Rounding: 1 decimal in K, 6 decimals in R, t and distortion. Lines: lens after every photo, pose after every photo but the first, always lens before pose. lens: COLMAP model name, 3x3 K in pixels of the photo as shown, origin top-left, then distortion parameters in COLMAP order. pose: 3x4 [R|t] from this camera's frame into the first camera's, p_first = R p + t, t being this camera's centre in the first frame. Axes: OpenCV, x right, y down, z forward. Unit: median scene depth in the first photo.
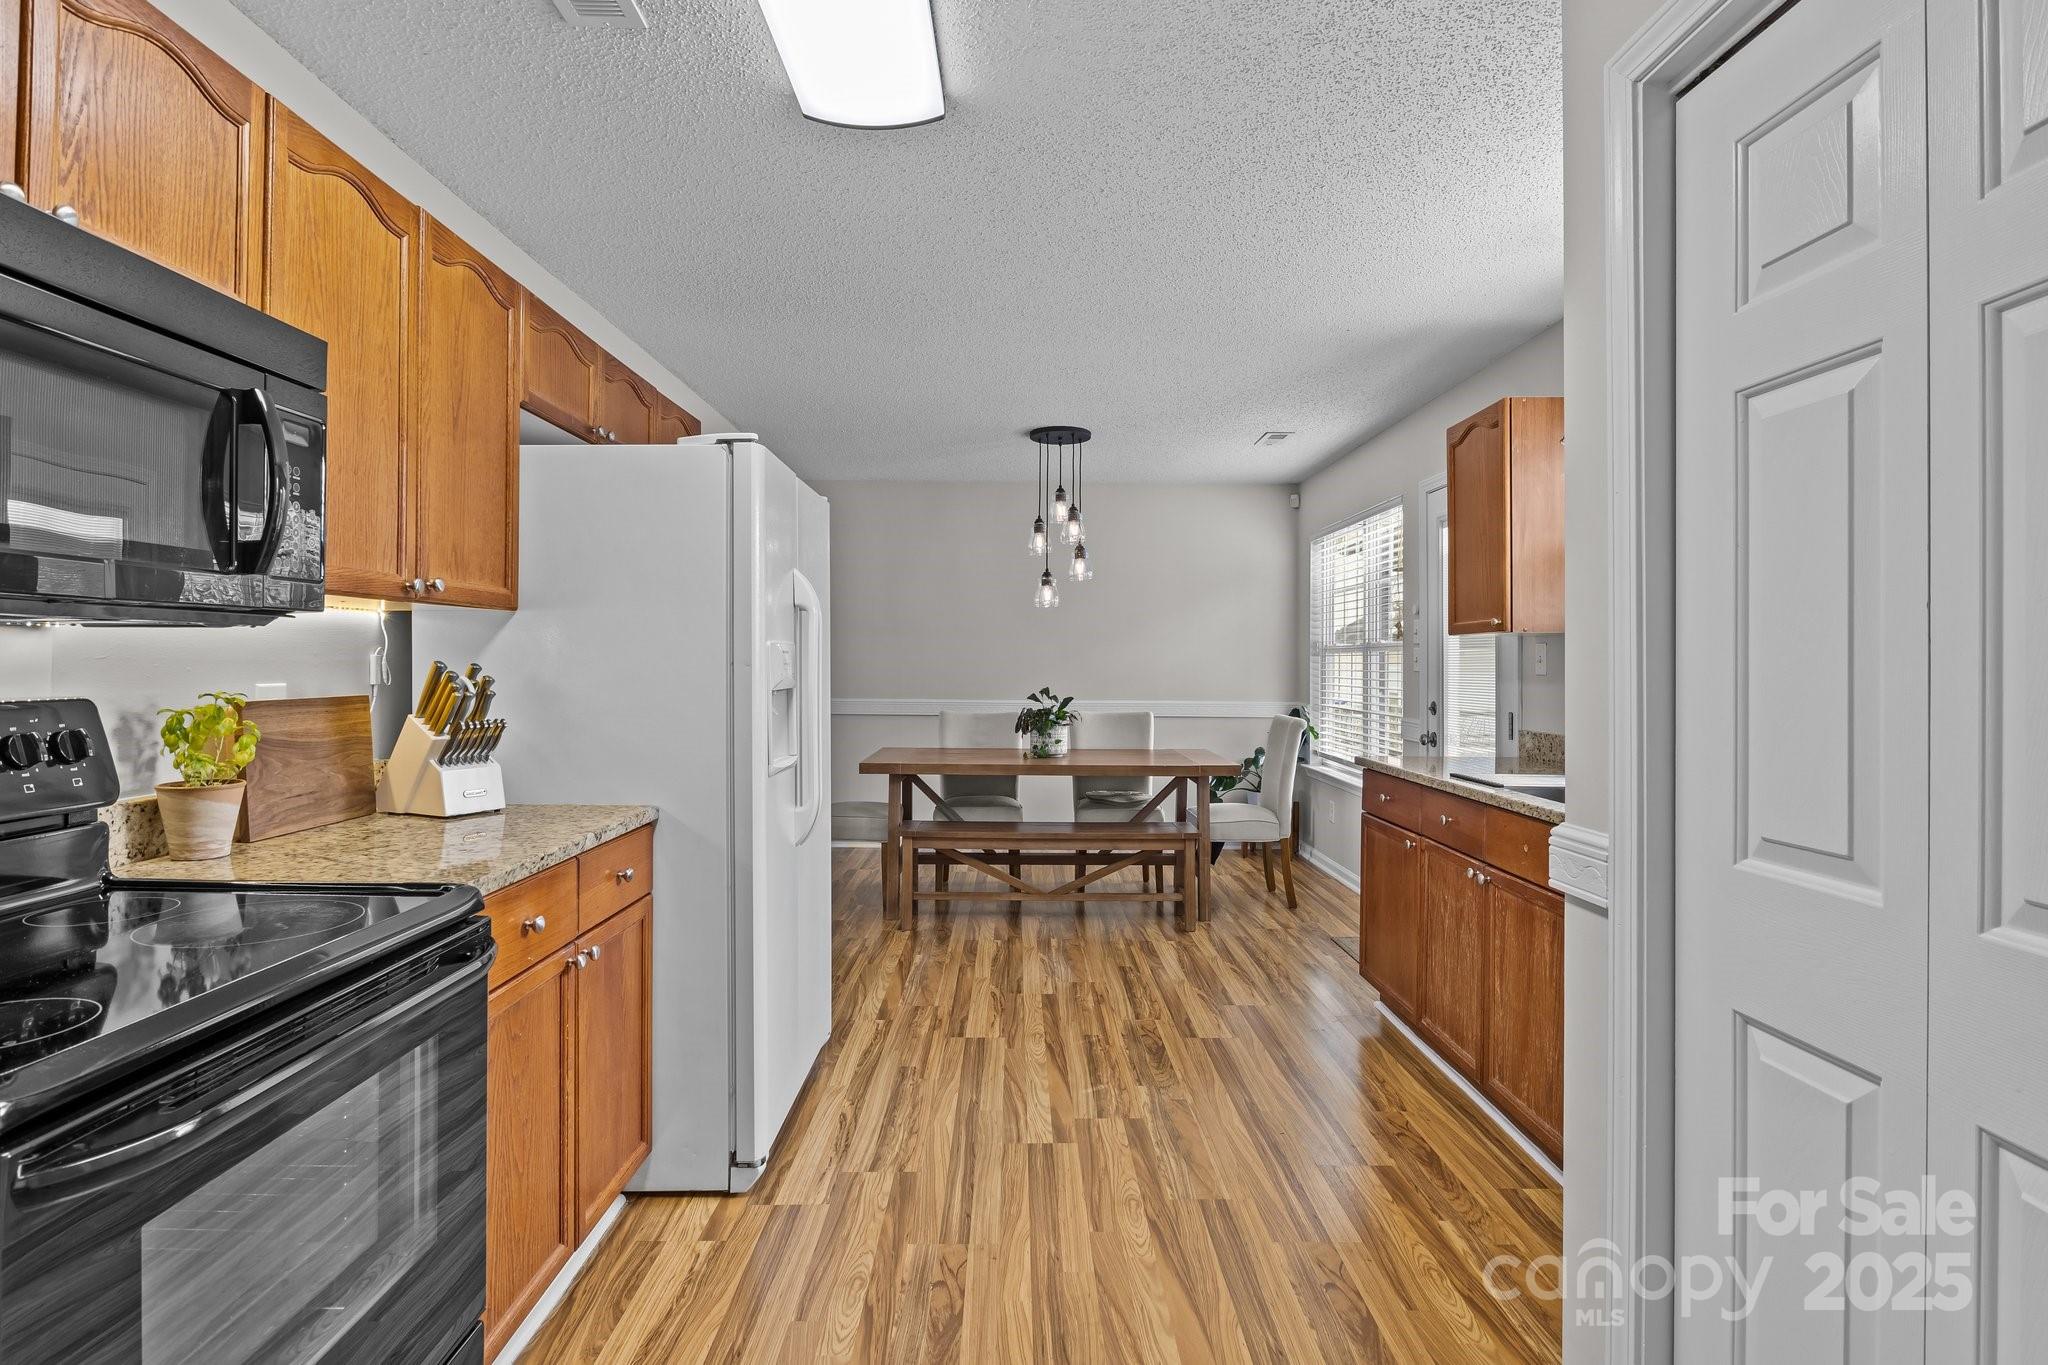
lens RADIAL K [[1014.9, 0, 1029.0], [0, 1014.9, 658.2], [0, 0, 1]] dist [-0.008154, -0.001344]
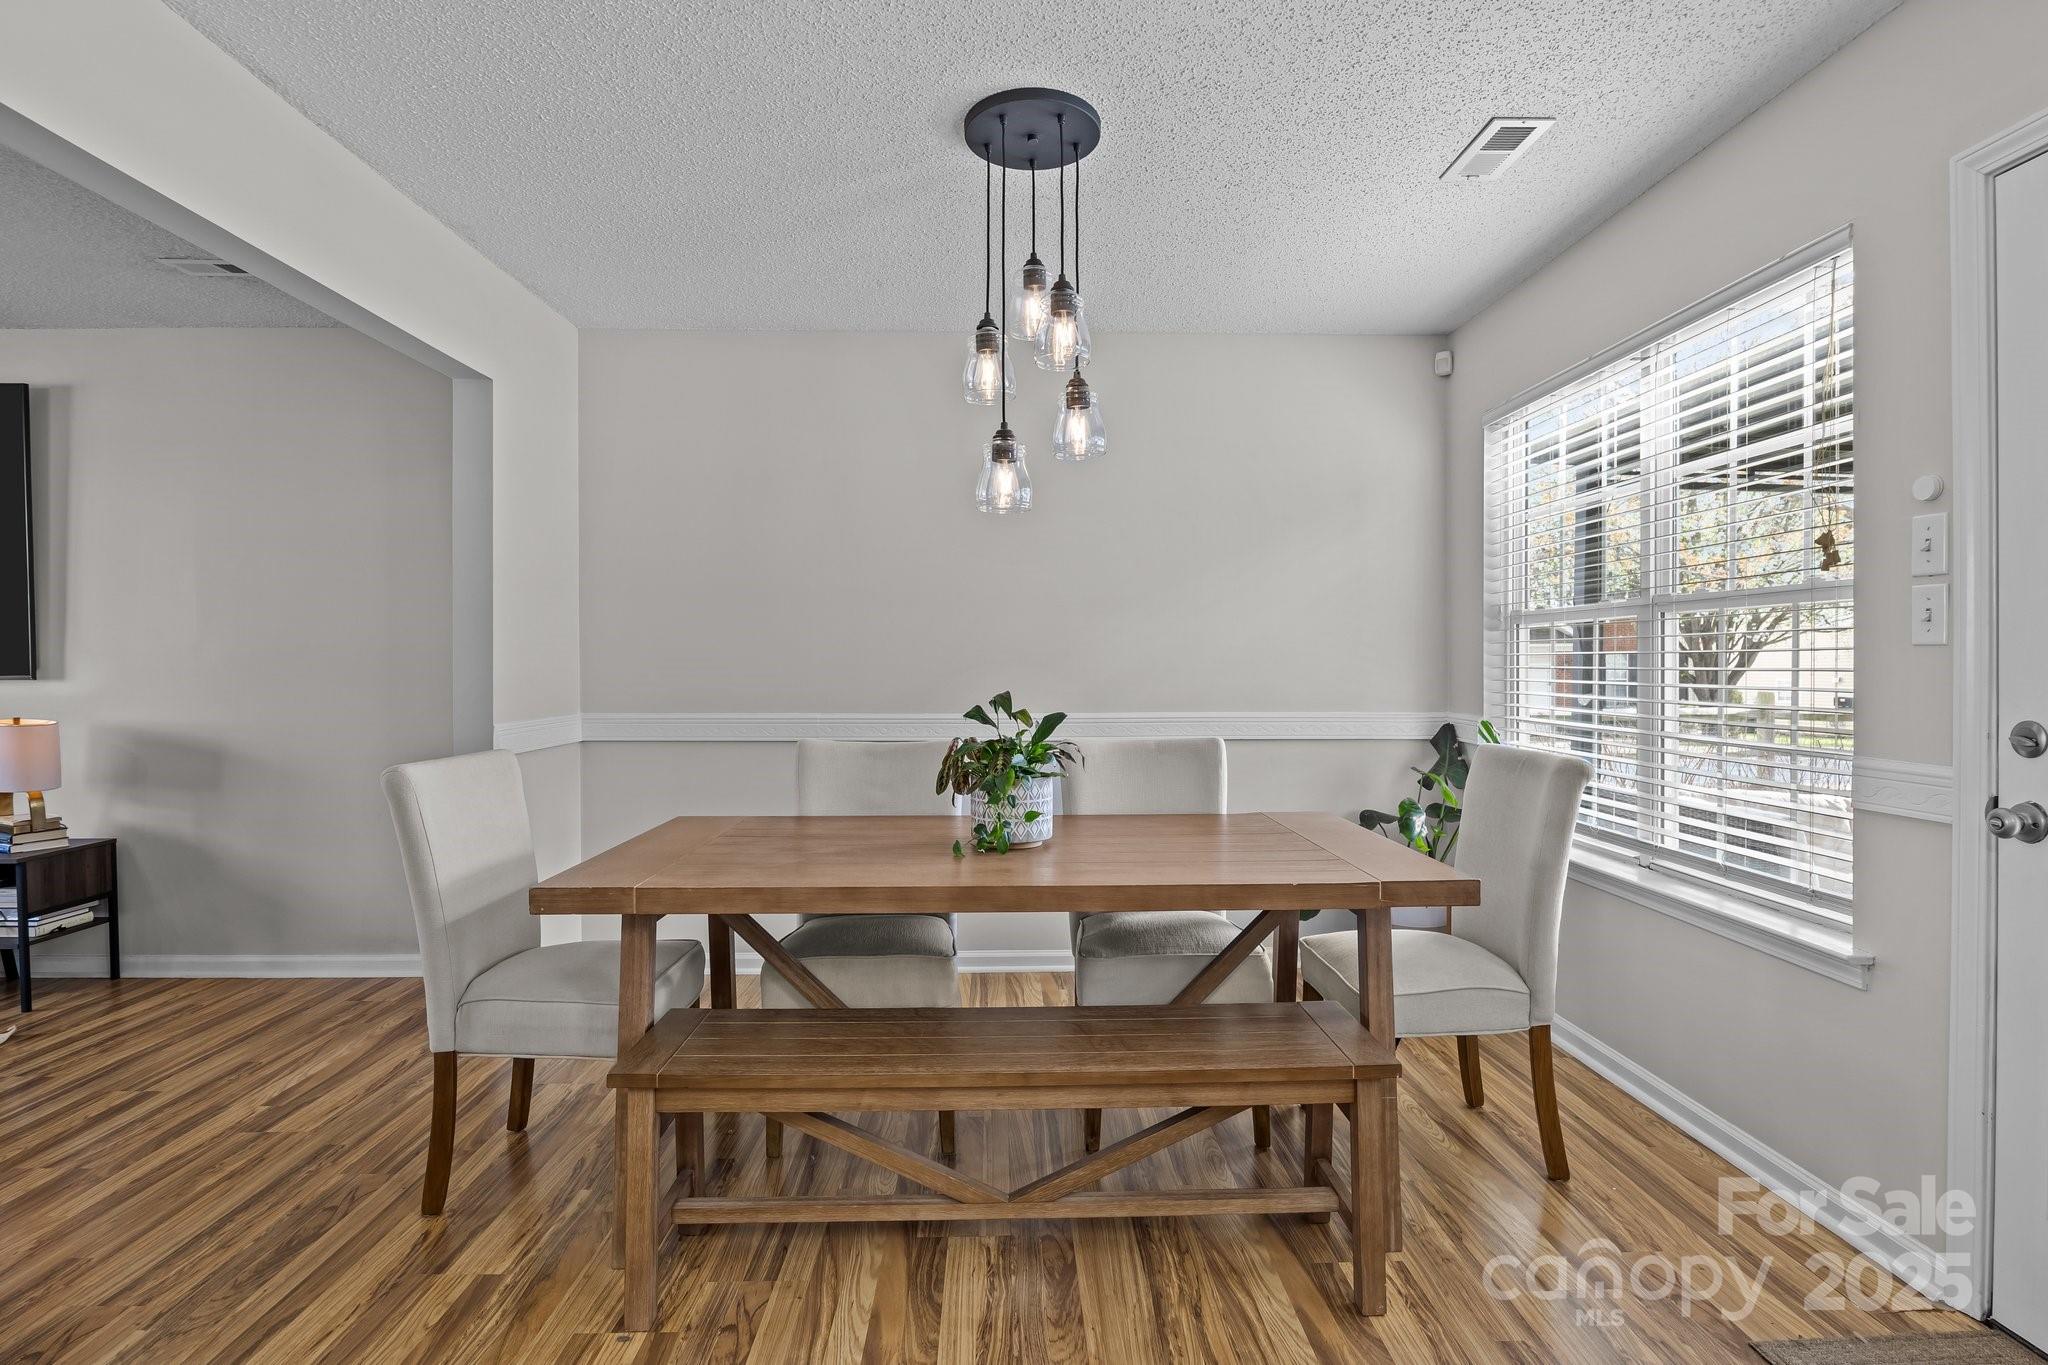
lens RADIAL K [[1014.9, 0, 1021.4], [0, 1014.9, 675.7], [0, 0, 1]] dist [-0.008154, -0.001344]
pose [[0.999892, -0.008804, 0.011747, 0.018891], [0.008608, 0.999825, 0.016609, 0.014575], [-0.011891, -0.016506, 0.999793, 0.550854]]
